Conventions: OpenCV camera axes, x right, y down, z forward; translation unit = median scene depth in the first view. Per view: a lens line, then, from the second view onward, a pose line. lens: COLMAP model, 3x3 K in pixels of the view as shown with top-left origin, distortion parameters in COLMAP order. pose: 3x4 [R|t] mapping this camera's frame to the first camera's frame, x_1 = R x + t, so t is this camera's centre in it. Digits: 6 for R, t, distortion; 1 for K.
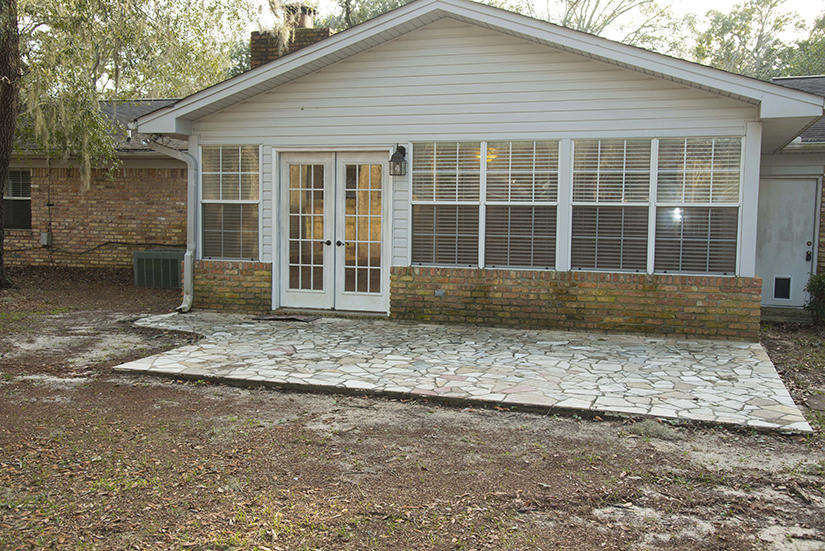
lens RADIAL K [[831.9, 0, 412.5], [0, 831.9, 275.5], [0, 0, 1]] dist [0.060673, 0.015158]
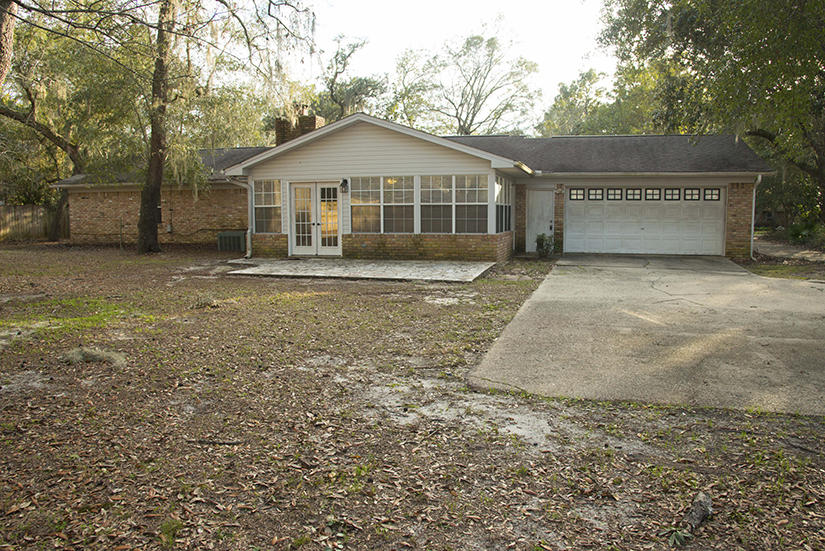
lens RADIAL K [[597.7, 0, 412.5], [0, 597.7, 275.5], [0, 0, 1]] dist [-0.095174, -0.000588]
pose [[0.999222, -0.022141, 0.032645, 0.103526], [0.020981, 0.999151, 0.035462, 0.045149], [-0.033403, -0.034749, 0.998838, -0.564807]]
